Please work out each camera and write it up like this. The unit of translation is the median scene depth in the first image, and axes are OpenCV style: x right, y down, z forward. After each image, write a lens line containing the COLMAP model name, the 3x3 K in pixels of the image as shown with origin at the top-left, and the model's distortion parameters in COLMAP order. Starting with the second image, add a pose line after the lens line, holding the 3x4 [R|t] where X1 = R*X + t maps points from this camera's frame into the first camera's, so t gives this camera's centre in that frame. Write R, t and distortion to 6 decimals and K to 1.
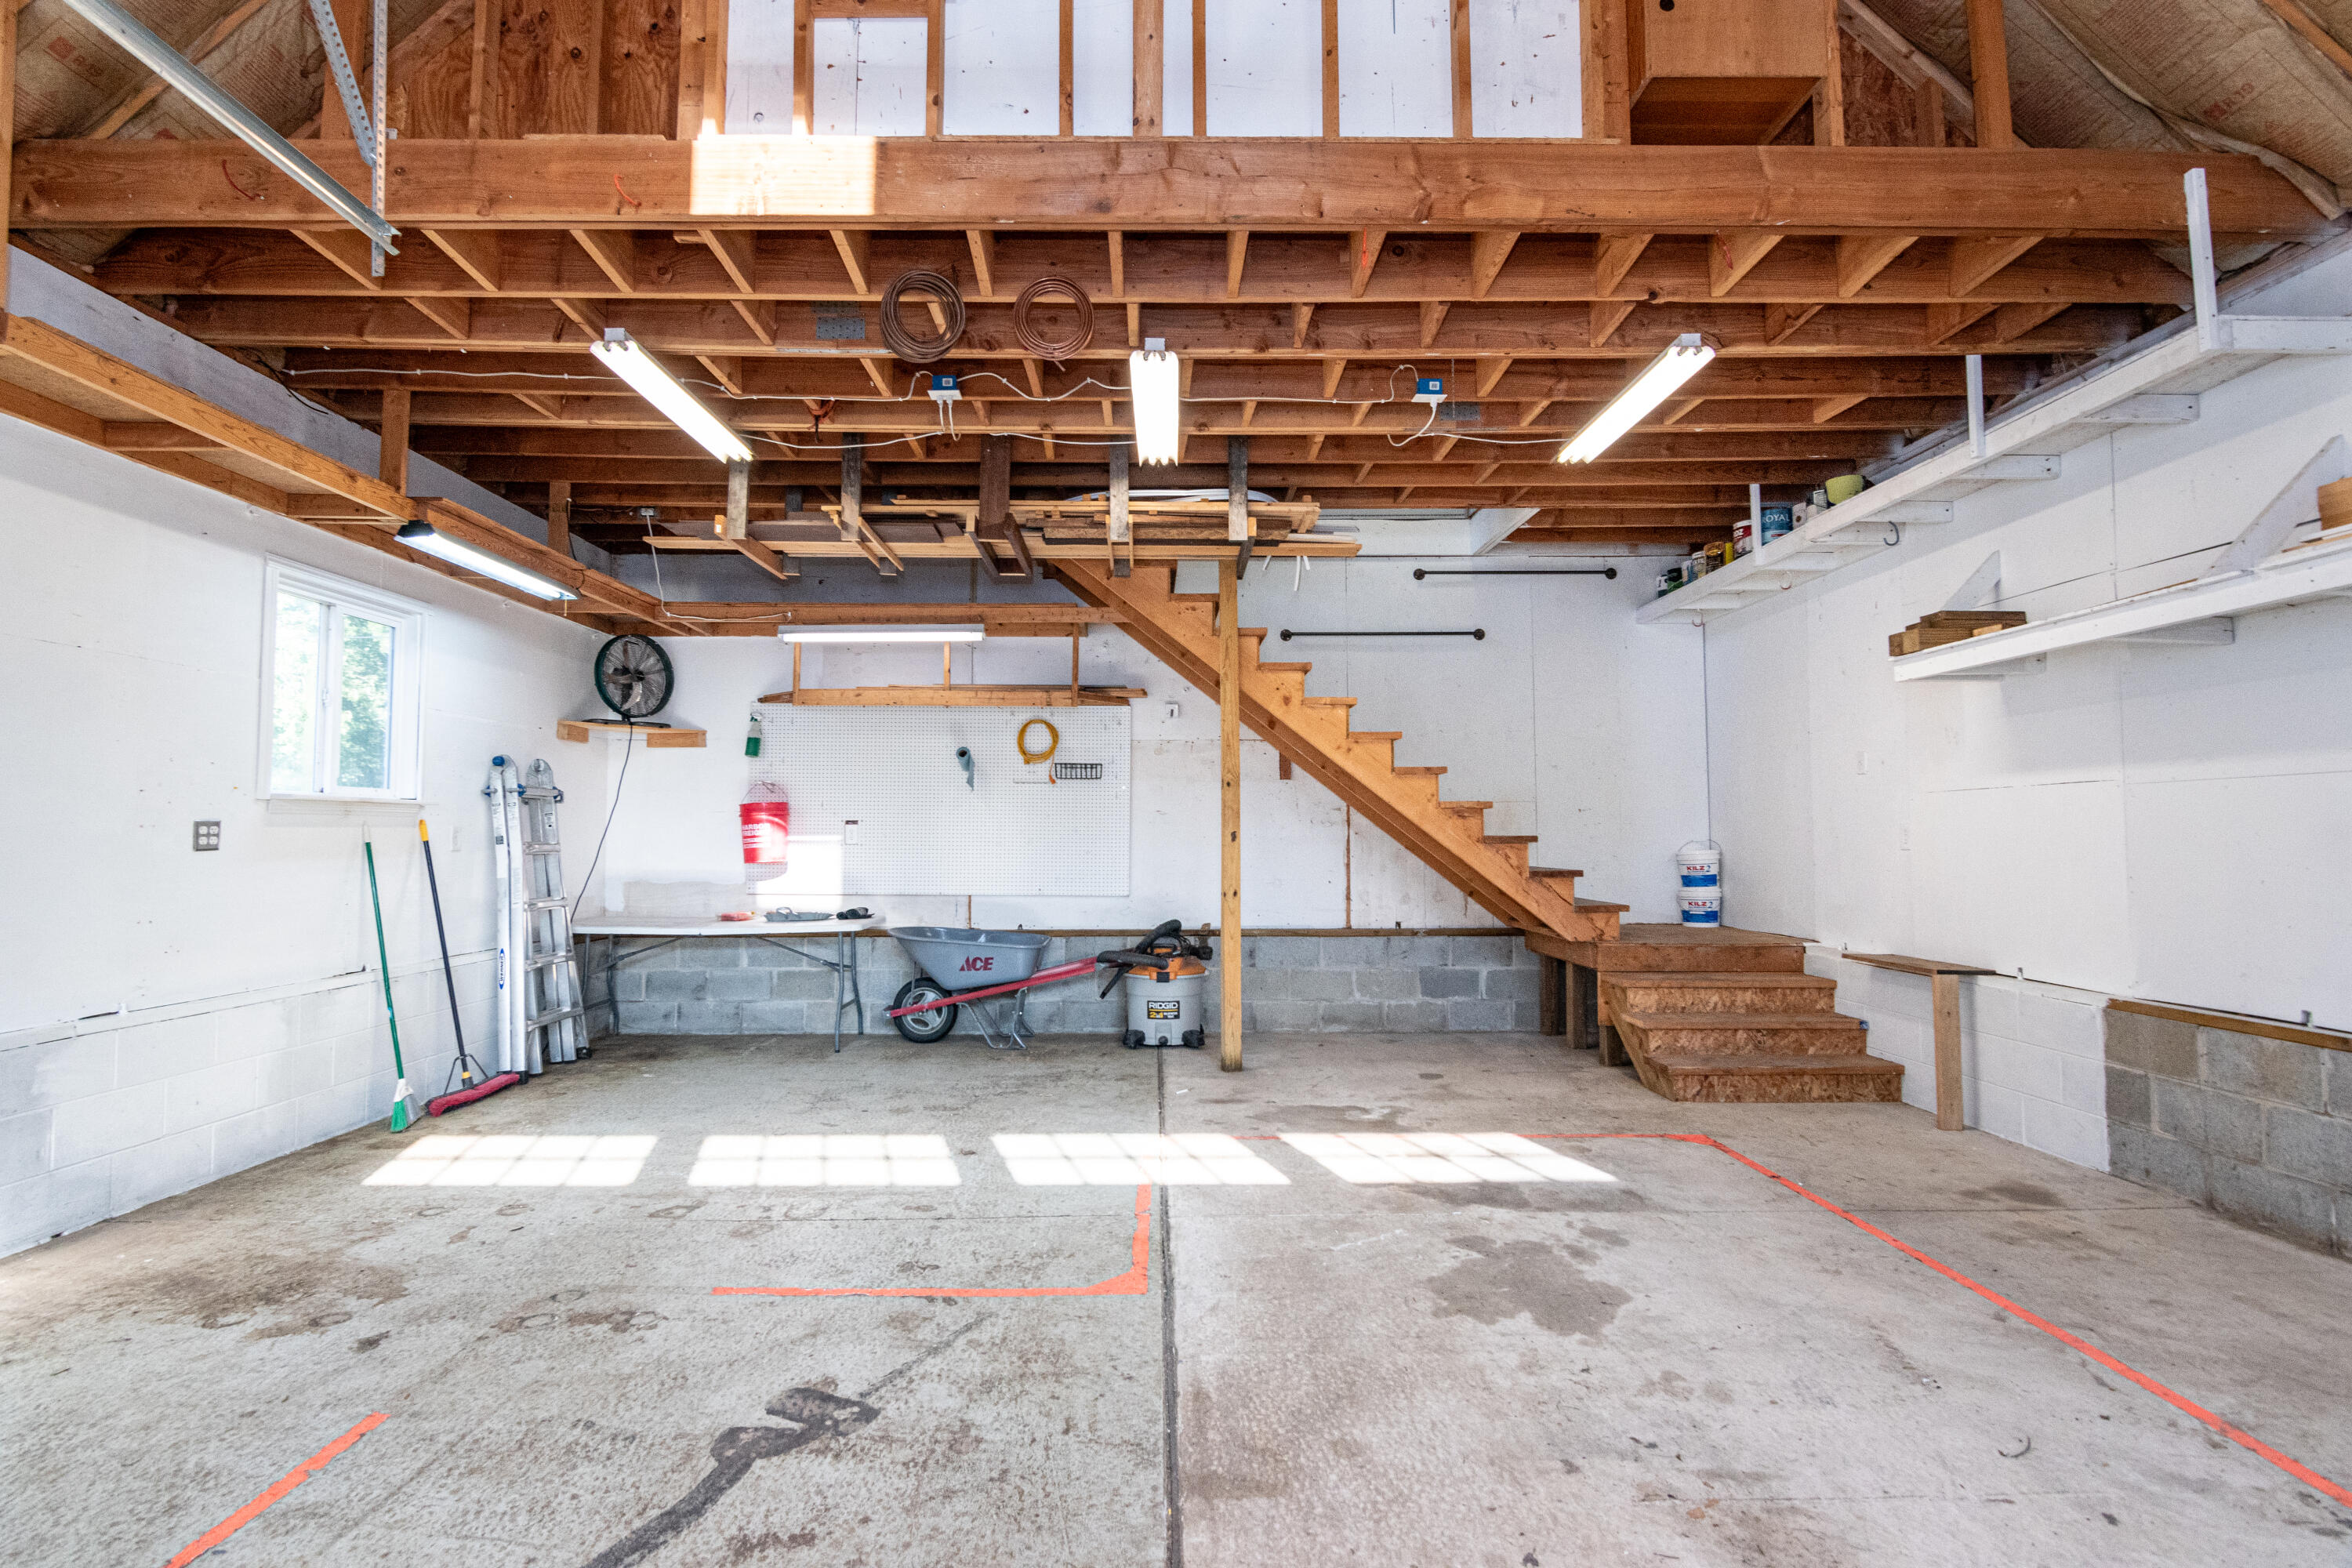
lens RADIAL K [[1156.9, 0, 1179.5], [0, 1156.9, 781.5], [0, 0, 1]] dist [-0.008040, -0.002399]
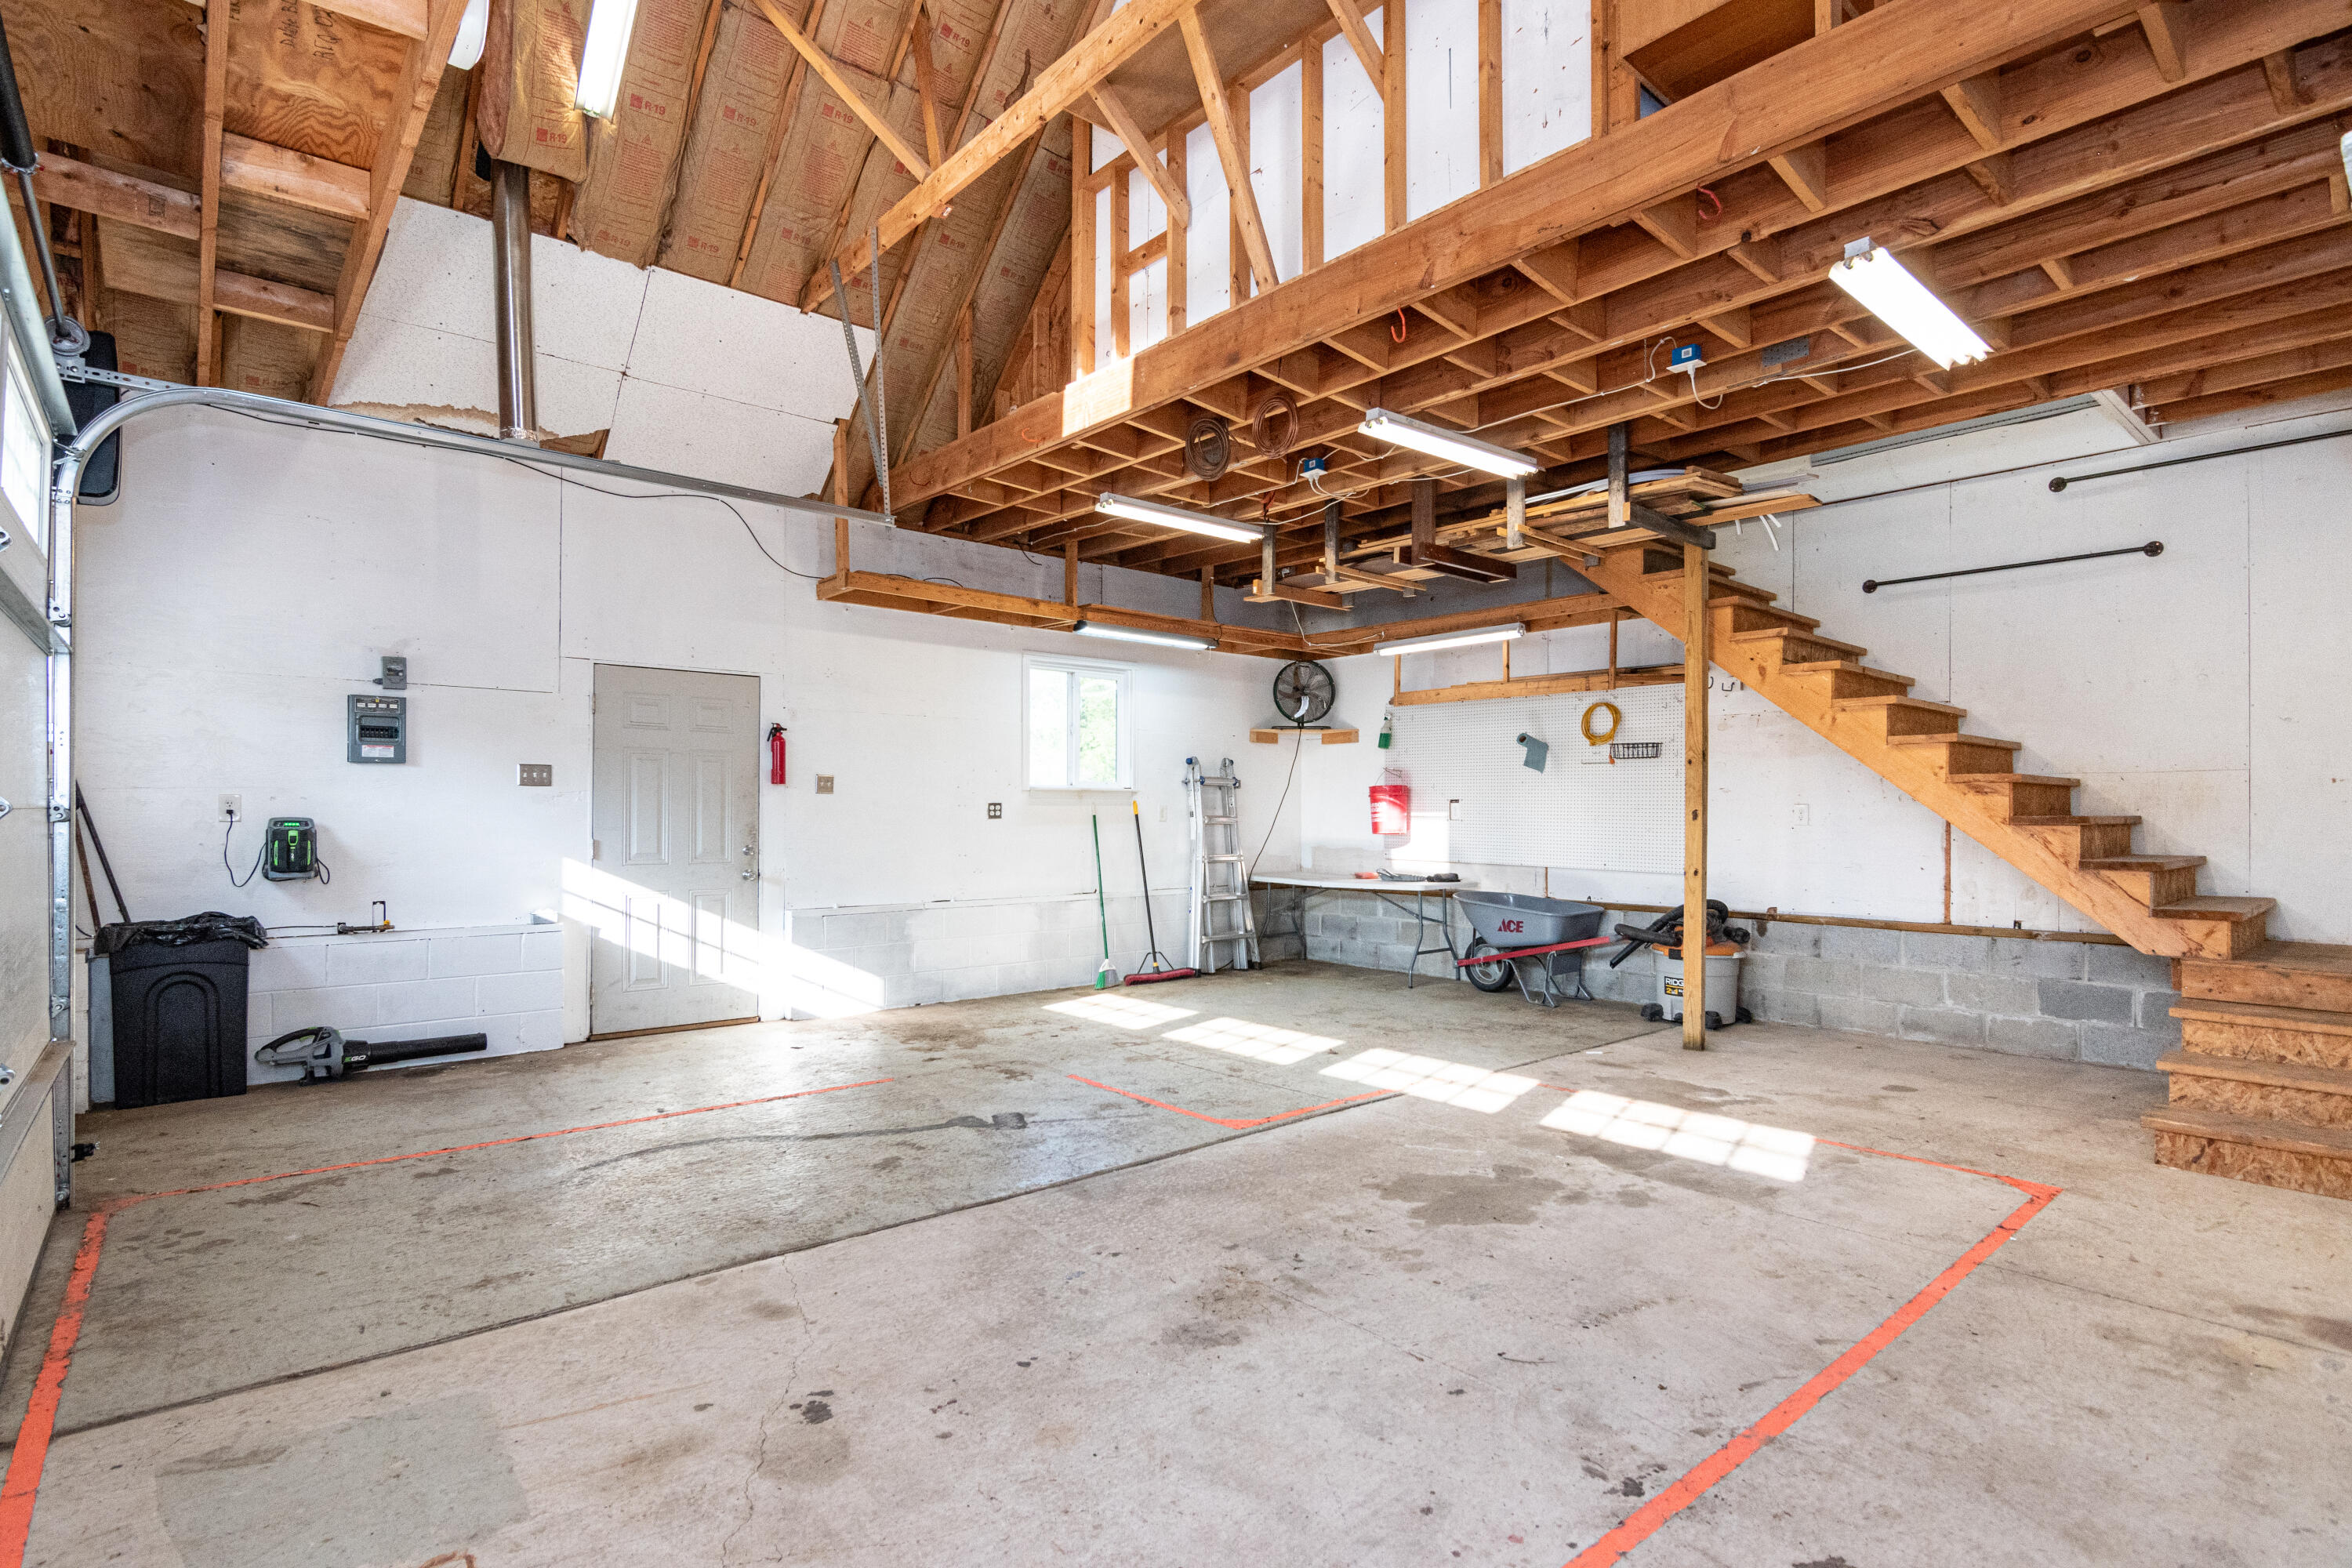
lens RADIAL K [[1156.9, 0, 1127.3], [0, 1156.9, 816.9], [0, 0, 1]] dist [-0.008040, -0.002399]
pose [[0.623572, 0.007206, -0.781732, 0.792710], [0.032321, 0.998865, 0.034989, -0.001284], [0.781097, -0.047084, 0.622632, 0.008878]]
